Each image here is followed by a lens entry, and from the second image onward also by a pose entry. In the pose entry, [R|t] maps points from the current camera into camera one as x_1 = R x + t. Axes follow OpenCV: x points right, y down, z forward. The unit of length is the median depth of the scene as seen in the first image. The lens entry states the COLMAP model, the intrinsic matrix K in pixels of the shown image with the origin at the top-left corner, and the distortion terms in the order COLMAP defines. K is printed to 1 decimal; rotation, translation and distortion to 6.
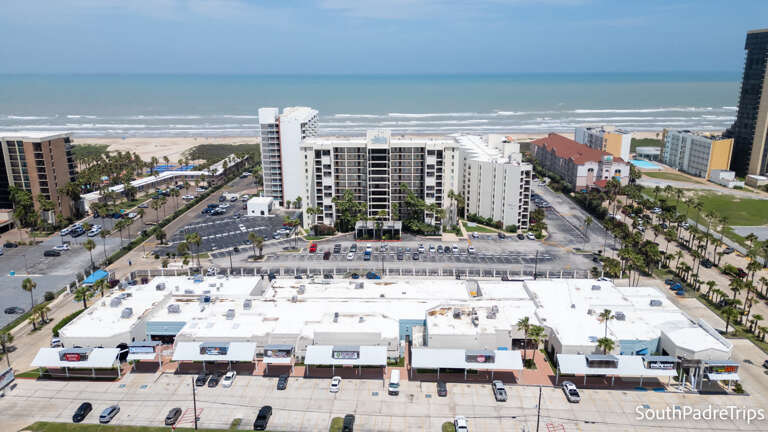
lens RADIAL K [[536.0, 0, 386.4], [0, 536.0, 214.4], [0, 0, 1]] dist [0.083763, -0.087310]
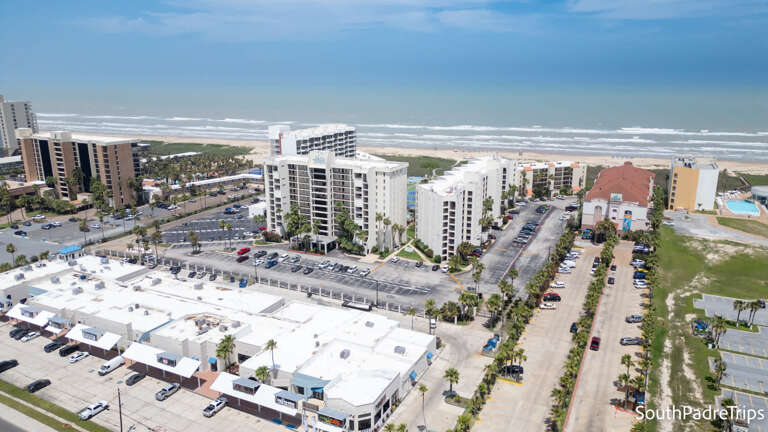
lens RADIAL K [[536.0, 0, 386.4], [0, 536.0, 214.4], [0, 0, 1]] dist [0.083763, -0.087310]
pose [[0.907481, 0.104824, -0.406806, 0.548286], [-0.110097, 0.993865, 0.010495, -0.055111], [0.405410, 0.035264, 0.913454, 0.069579]]
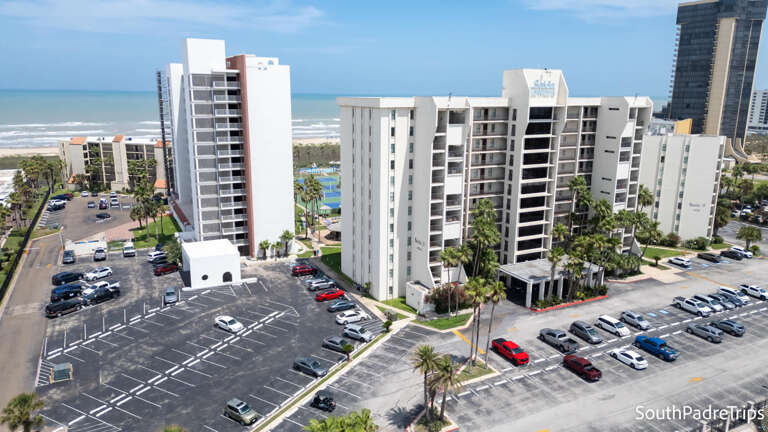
lens RADIAL K [[542.2, 0, 386.4], [0, 542.2, 214.1], [0, 0, 1]] dist [0.079250, -0.079827]
pose [[0.879953, -0.092286, 0.466011, -0.360589], [0.110013, 0.993870, -0.010915, -0.038582], [-0.462147, 0.060872, 0.884712, 0.630083]]
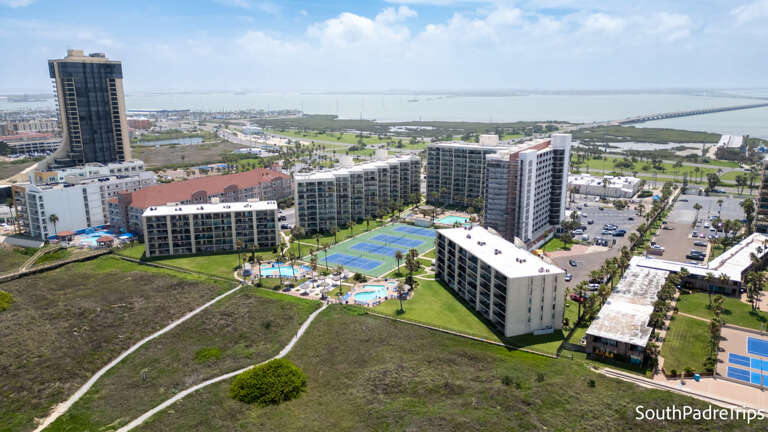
lens RADIAL K [[536.0, 0, 386.4], [0, 536.0, 214.4], [0, 0, 1]] dist [0.083763, -0.087310]
pose [[-0.853510, -0.114849, 0.508263, -0.554992], [0.138395, 0.890412, 0.433604, -0.642960], [-0.502362, 0.440426, -0.744081, 2.328446]]
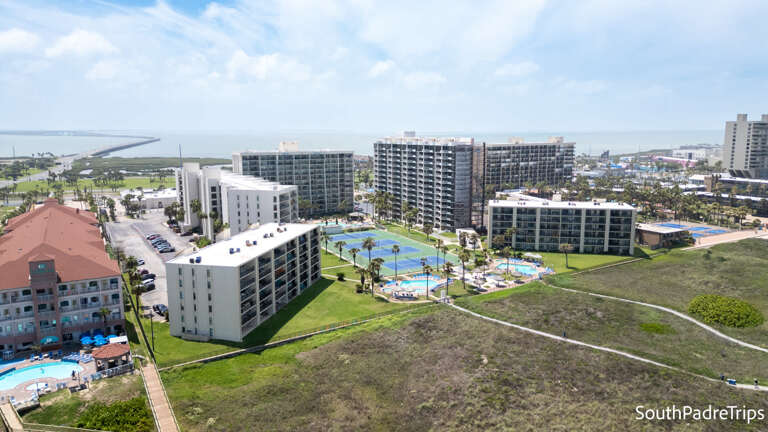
lens RADIAL K [[536.0, 0, 386.4], [0, 536.0, 214.4], [0, 0, 1]] dist [0.083763, -0.087310]
pose [[-0.853176, 0.088232, -0.514107, 0.502776], [-0.128488, 0.919675, 0.371065, -0.537285], [0.505551, 0.382640, -0.773308, 2.287926]]
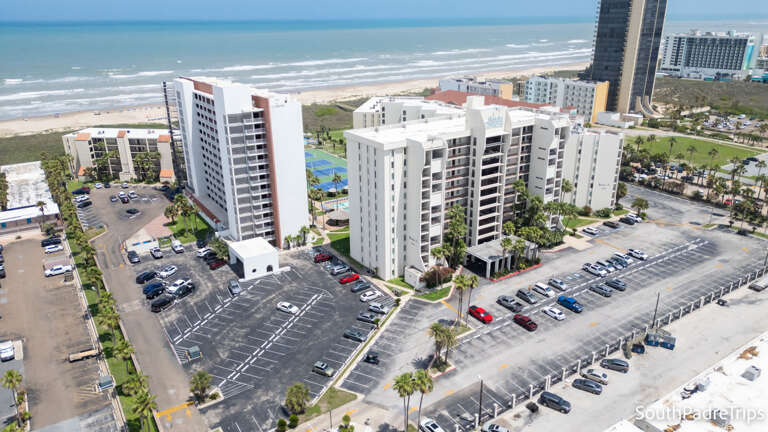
lens RADIAL K [[536.0, 0, 386.4], [0, 536.0, 214.4], [0, 0, 1]] dist [0.083763, -0.087310]
pose [[0.819607, -0.202234, 0.536046, -0.484931], [0.154917, 0.979004, 0.132484, -0.133298], [-0.551584, -0.025542, 0.833728, 0.510770]]
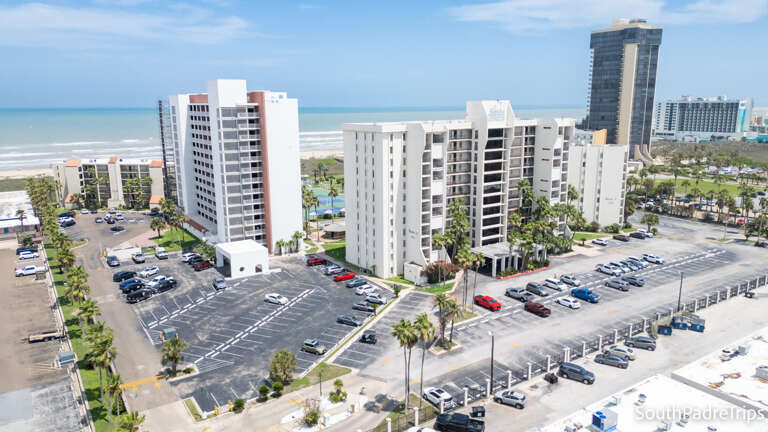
lens RADIAL K [[542.2, 0, 386.4], [0, 542.2, 214.1], [0, 0, 1]] dist [0.079250, -0.079827]
pose [[0.817699, -0.116449, 0.563744, -0.485330], [0.152749, 0.988111, -0.017452, -0.031079], [-0.555009, 0.100382, 0.825765, 0.539549]]
